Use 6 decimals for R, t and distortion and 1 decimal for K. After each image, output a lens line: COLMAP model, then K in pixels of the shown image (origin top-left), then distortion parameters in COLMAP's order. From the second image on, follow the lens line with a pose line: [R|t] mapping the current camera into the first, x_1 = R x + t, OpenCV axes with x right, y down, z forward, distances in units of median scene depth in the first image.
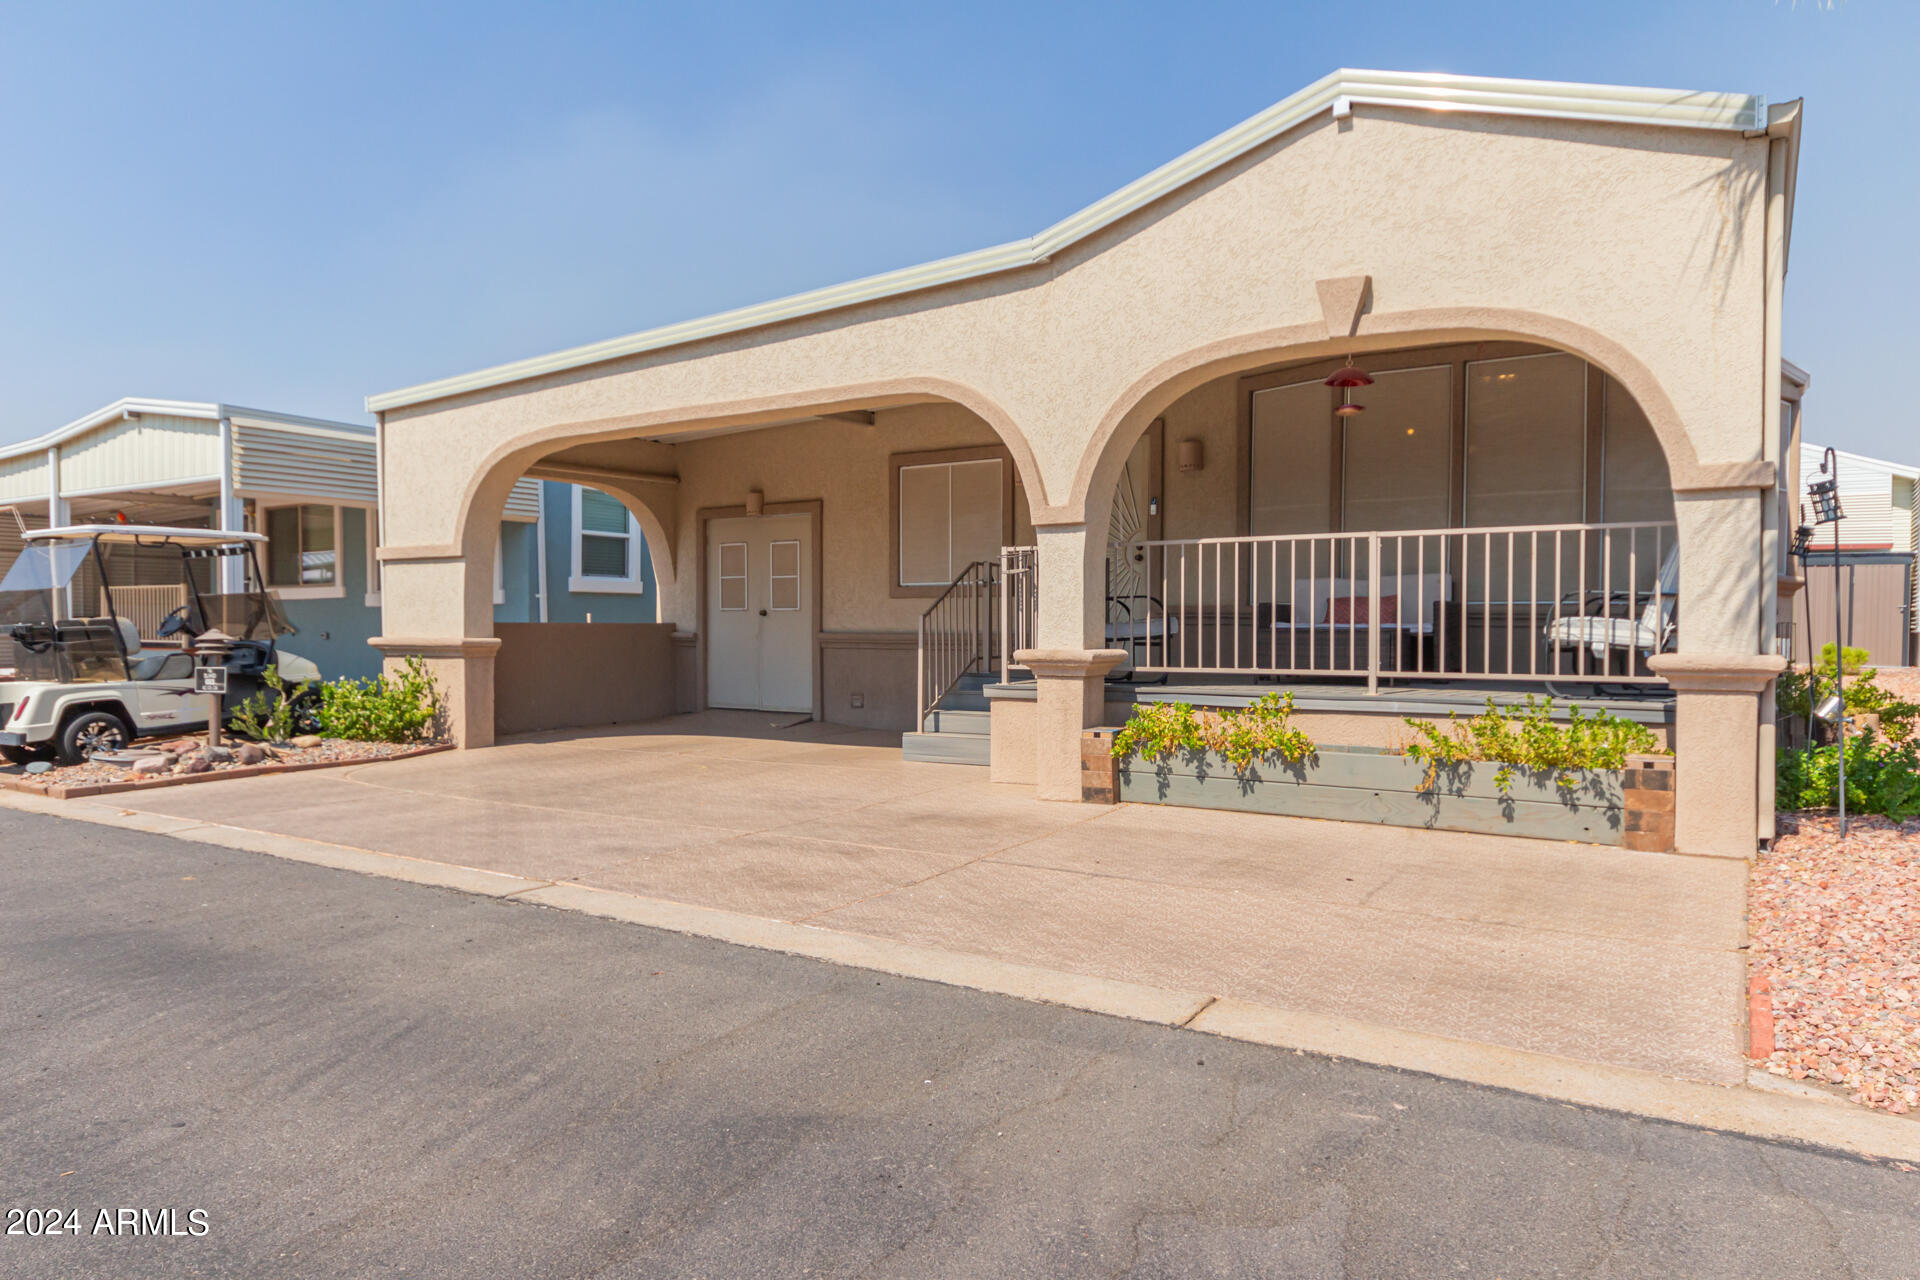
lens RADIAL K [[1197.1, 0, 966.3], [0, 1197.1, 640.6], [0, 0, 1]] dist [0.003628, 0.001319]
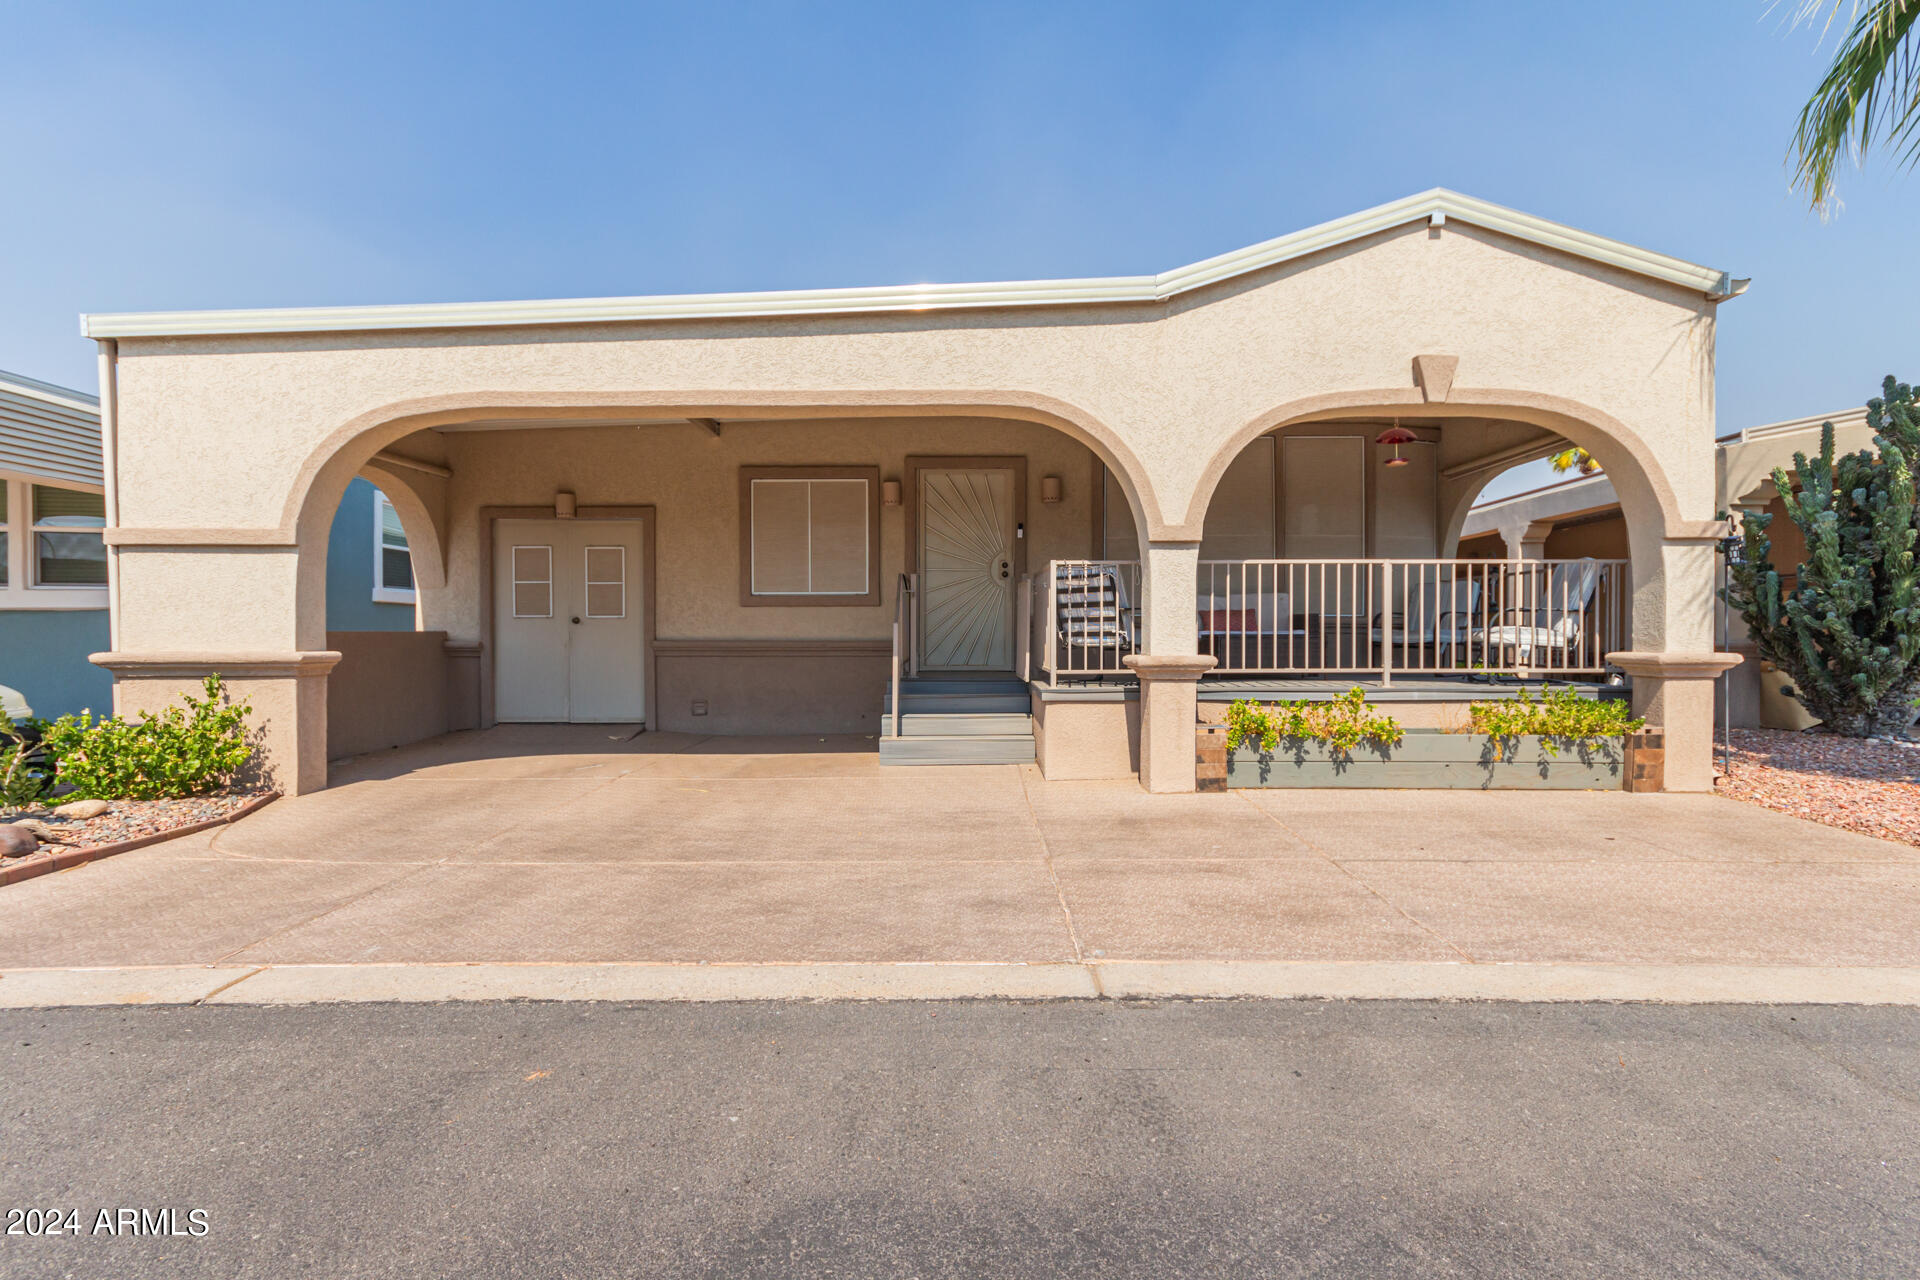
lens RADIAL K [[922.8, 0, 956.7], [0, 922.8, 636.3], [0, 0, 1]] dist [0.012116, 0.001763]
pose [[0.847573, -0.005324, 0.530652, -0.549375], [0.009098, 0.999948, -0.004499, -0.008131], [-0.530601, 0.008641, 0.847578, 0.392576]]
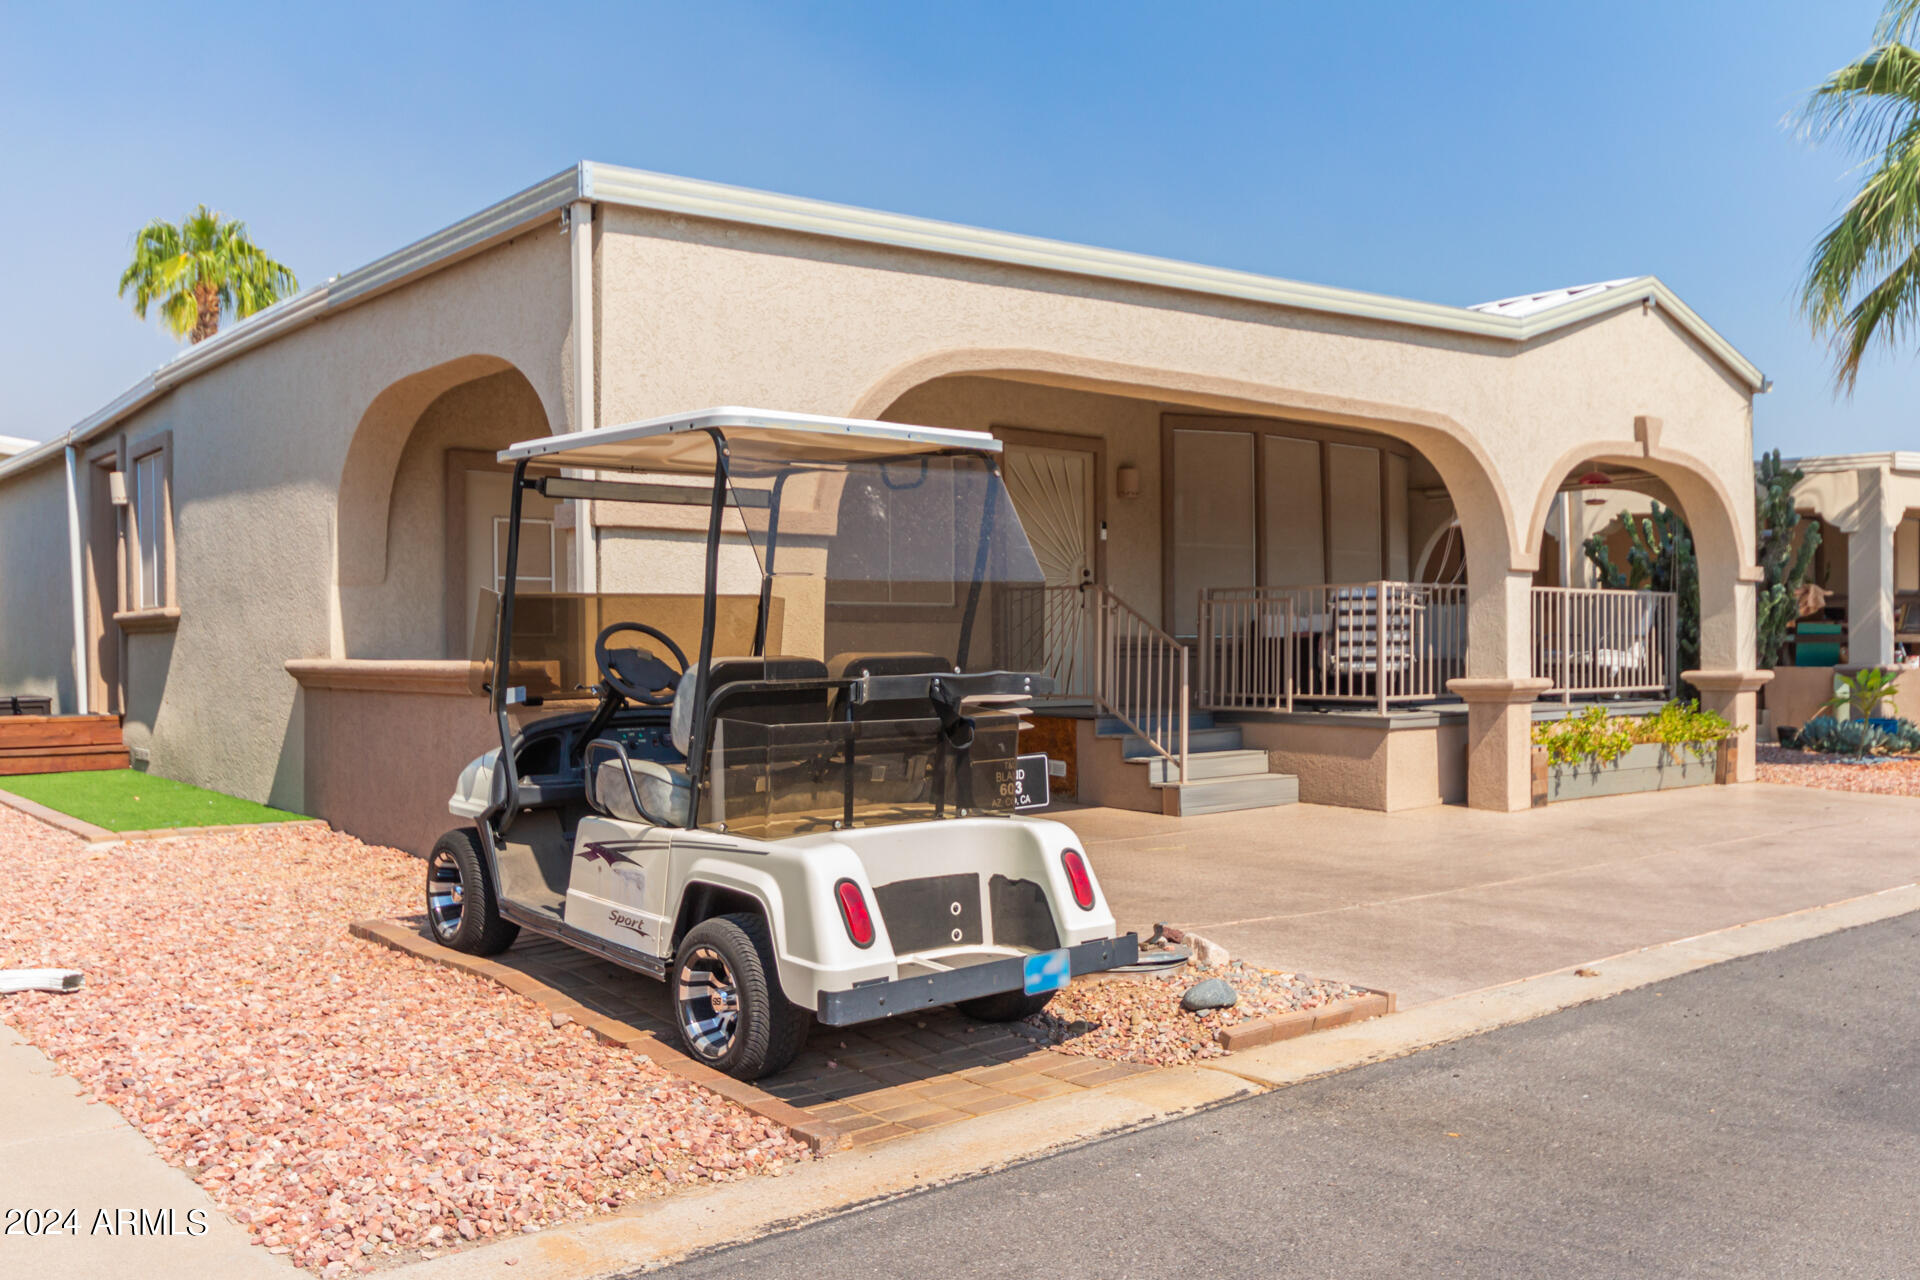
lens RADIAL K [[1658.1, 0, 959.1], [0, 1658.1, 643.9], [0, 0, 1]] dist [0.000650, 0.011795]
pose [[0.303523, 0.003904, 0.952816, -1.625651], [0.018288, 0.999784, -0.009922, -0.019571], [-0.952649, 0.020437, 0.303386, 1.045541]]
